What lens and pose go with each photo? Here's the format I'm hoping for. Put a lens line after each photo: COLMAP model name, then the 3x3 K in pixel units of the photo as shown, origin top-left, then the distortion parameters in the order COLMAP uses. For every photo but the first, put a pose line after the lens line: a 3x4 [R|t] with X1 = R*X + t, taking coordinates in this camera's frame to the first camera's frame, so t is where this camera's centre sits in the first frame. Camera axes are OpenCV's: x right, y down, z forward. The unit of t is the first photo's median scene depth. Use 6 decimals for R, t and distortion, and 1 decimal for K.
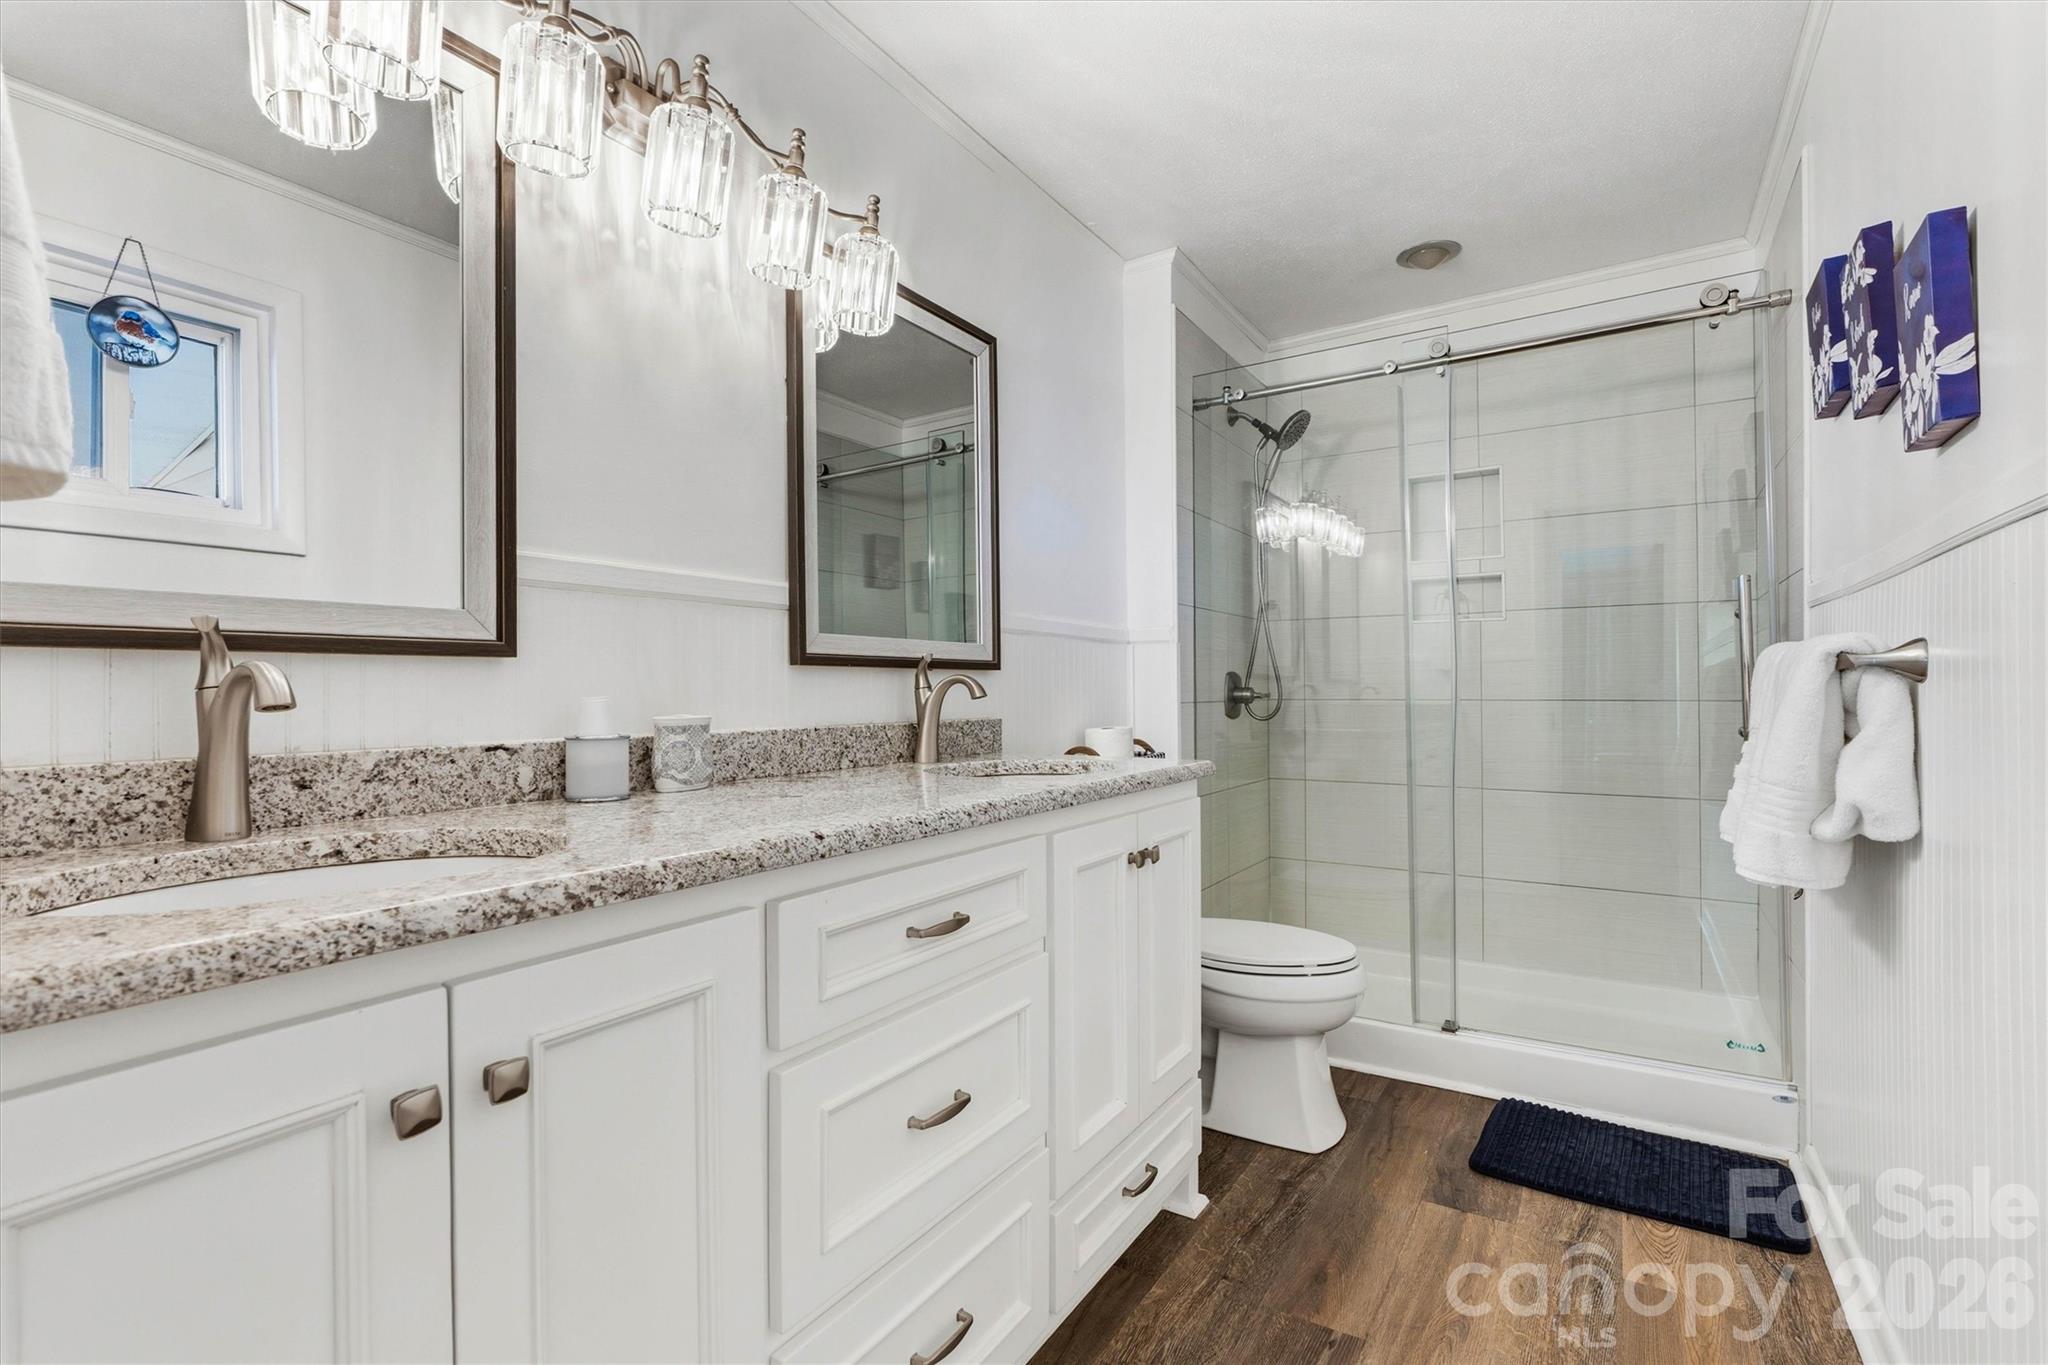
lens RADIAL K [[906.9, 0, 1024.0], [0, 906.9, 682.5], [0, 0, 1]] dist [-0.000466, 0.000117]
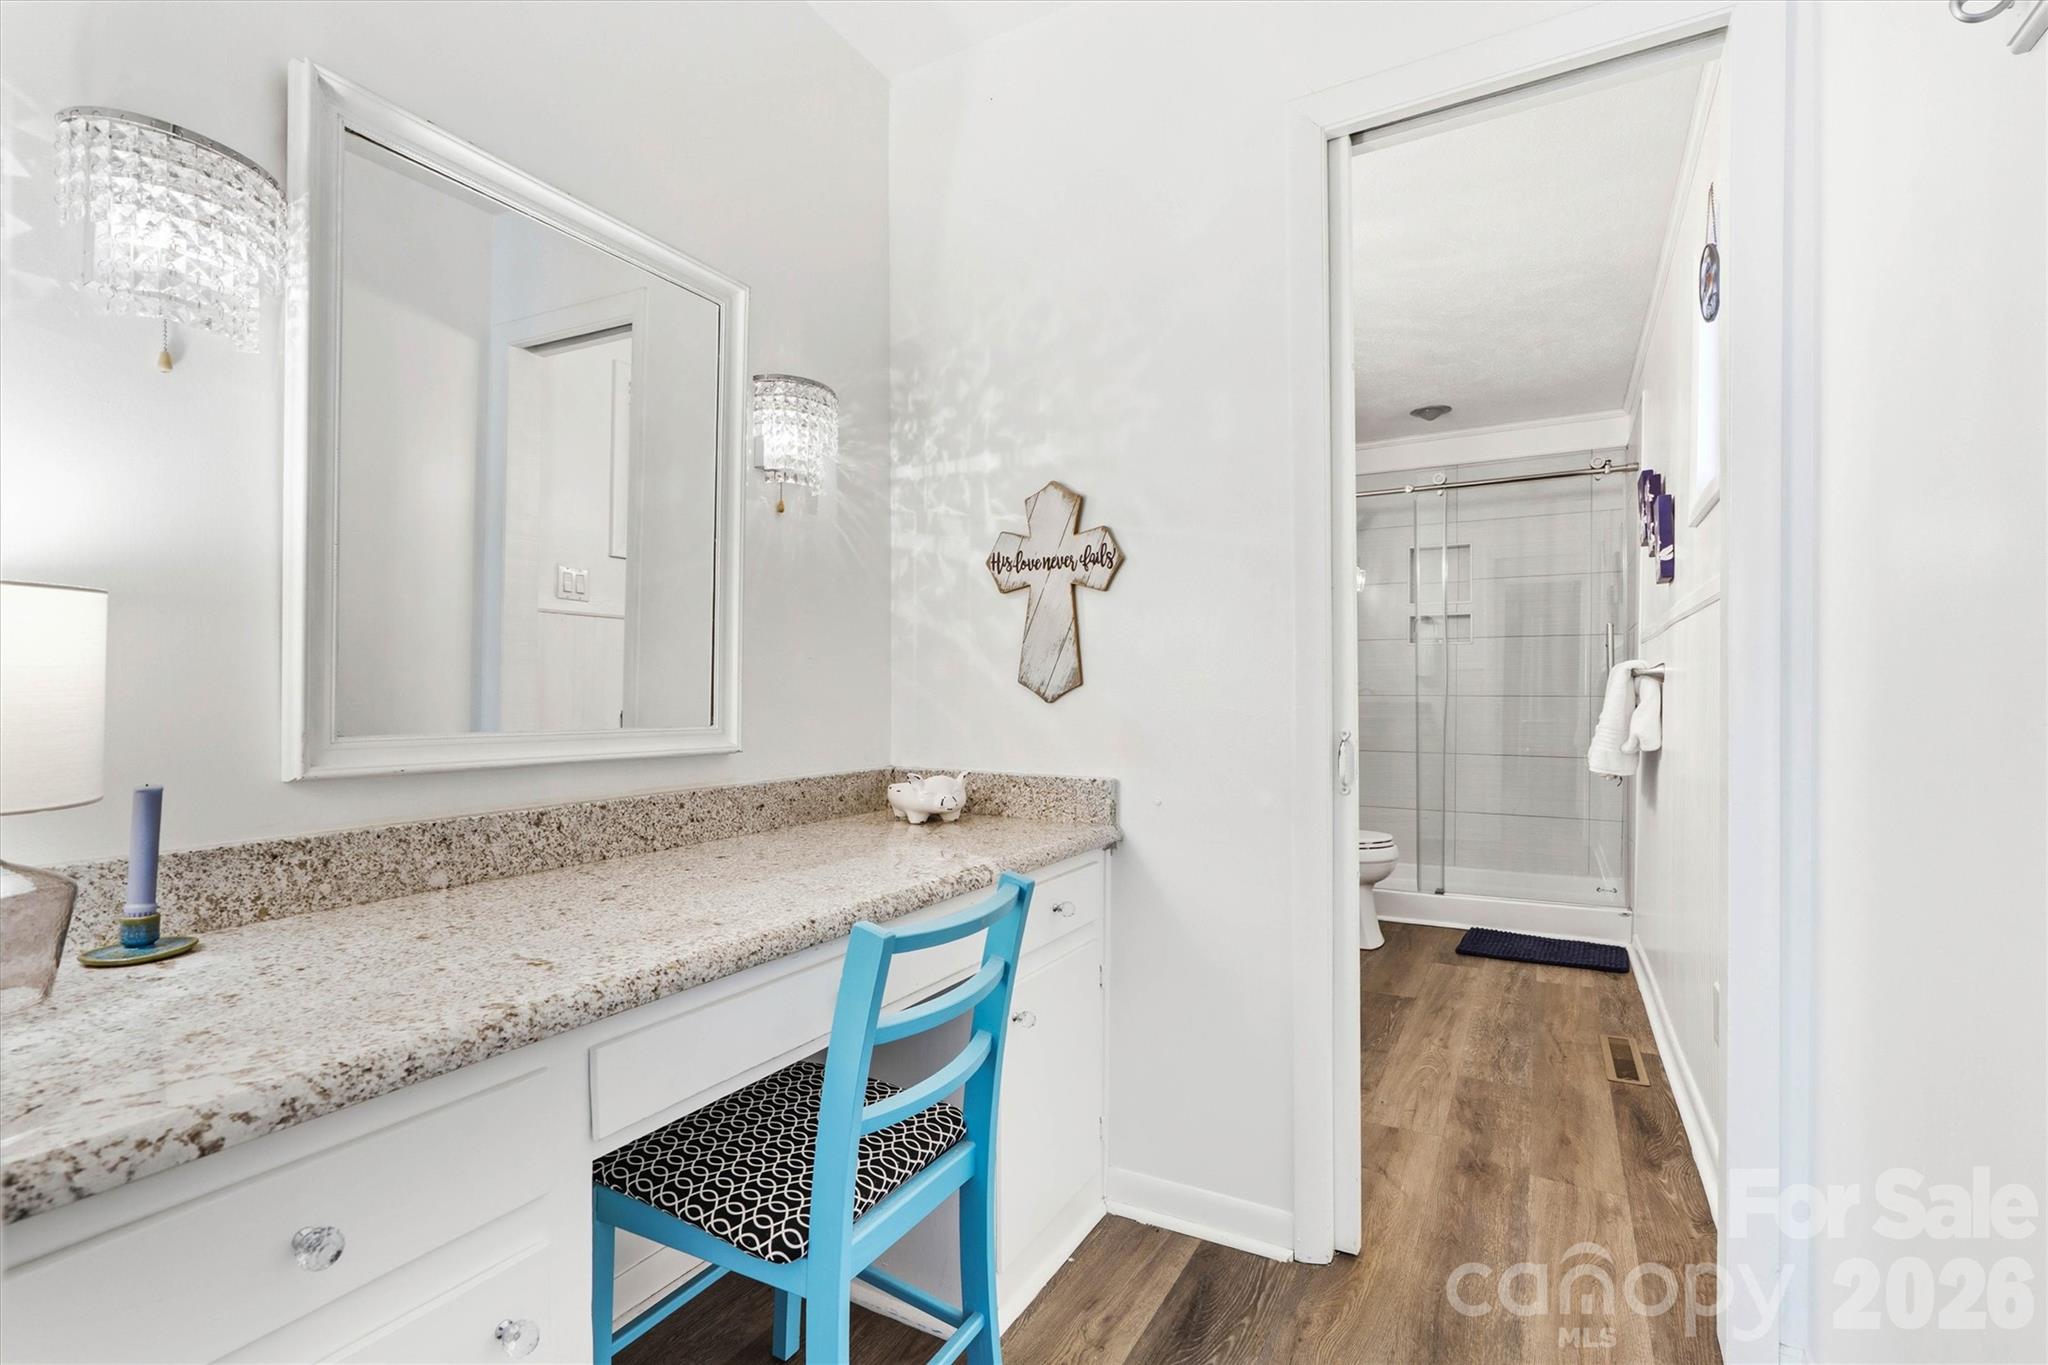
lens RADIAL K [[923.8, 0, 1027.2], [0, 923.8, 702.0], [0, 0, 1]] dist [-0.001854, 0.000072]
pose [[0.997760, 0.008116, 0.066398, -0.519987], [-0.009185, 0.999833, 0.015813, 0.018997], [-0.066258, -0.016387, 0.997668, -0.820527]]
